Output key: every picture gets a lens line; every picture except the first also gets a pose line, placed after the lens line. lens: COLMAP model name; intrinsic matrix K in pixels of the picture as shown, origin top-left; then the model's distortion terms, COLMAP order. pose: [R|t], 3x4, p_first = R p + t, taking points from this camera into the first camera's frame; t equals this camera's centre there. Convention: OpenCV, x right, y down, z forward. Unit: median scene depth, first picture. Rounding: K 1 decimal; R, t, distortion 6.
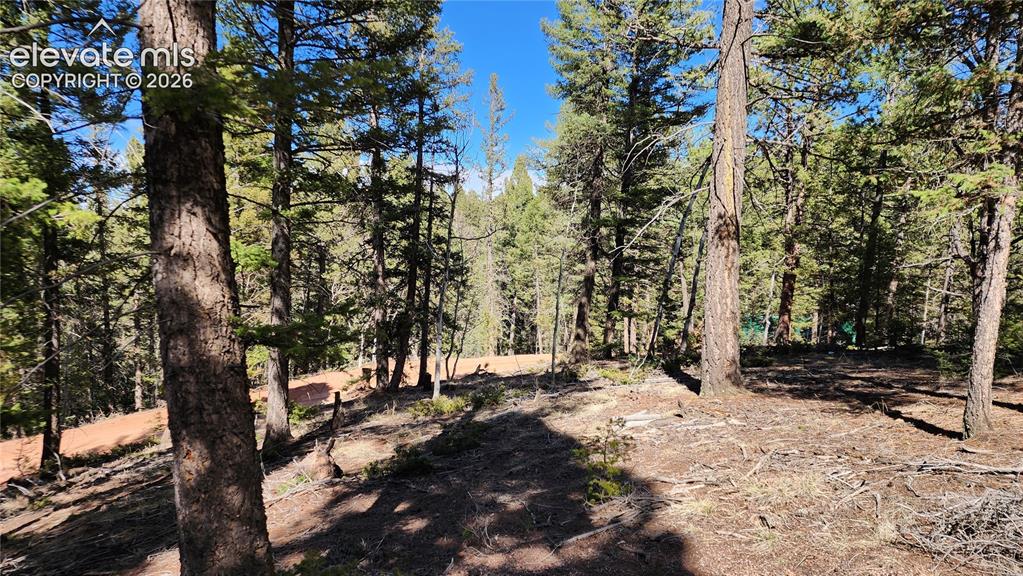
lens RADIAL K [[689.6, 0, 508.0], [0, 689.6, 287.5], [0, 0, 1]] dist [0.075555, -0.057332]
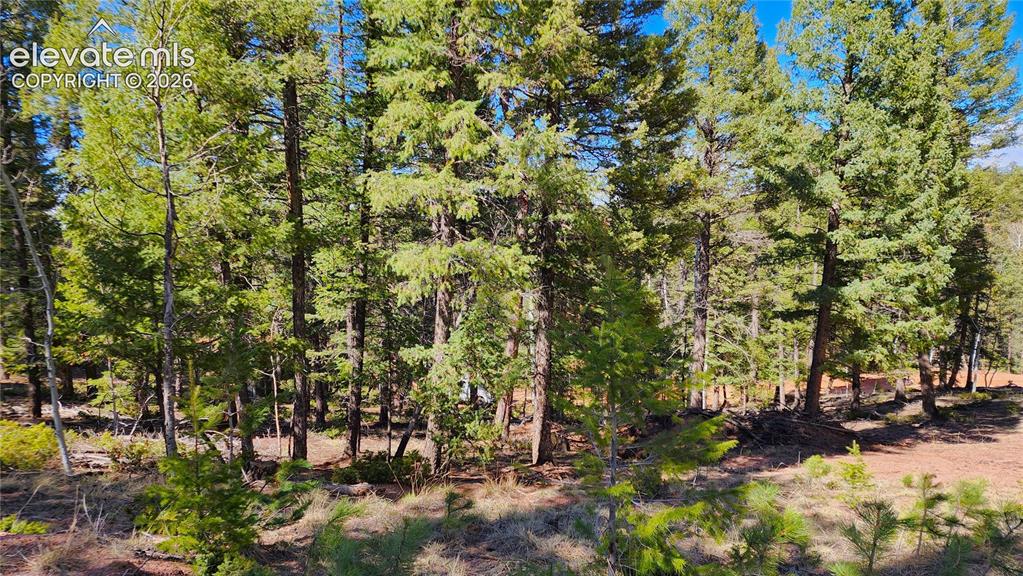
lens RADIAL K [[662.6, 0, 511.5], [0, 662.6, 288.0], [0, 0, 1]] dist [0.097317, -0.096657]
pose [[0.742497, 0.040799, -0.668606, 0.186150], [-0.028625, 0.999164, 0.029182, -0.152617], [0.669237, -0.002529, 0.743044, -1.253869]]
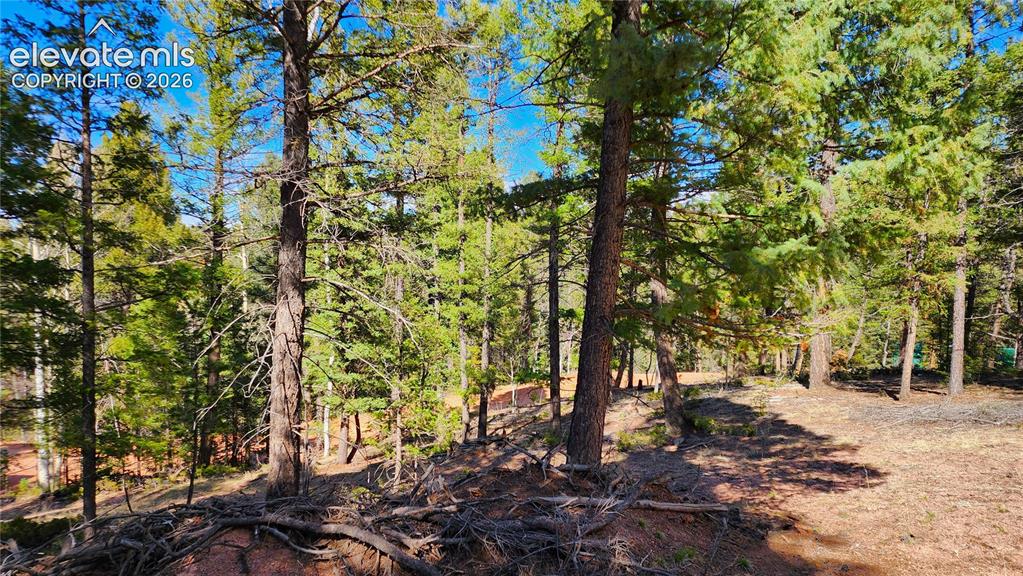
lens RADIAL K [[689.6, 0, 508.0], [0, 689.6, 287.5], [0, 0, 1]] dist [0.075555, -0.057332]
pose [[0.978809, 0.010834, -0.204486, -0.093730], [-0.015891, 0.999607, -0.023106, -0.044951], [0.204155, 0.025865, 0.978597, -0.635882]]
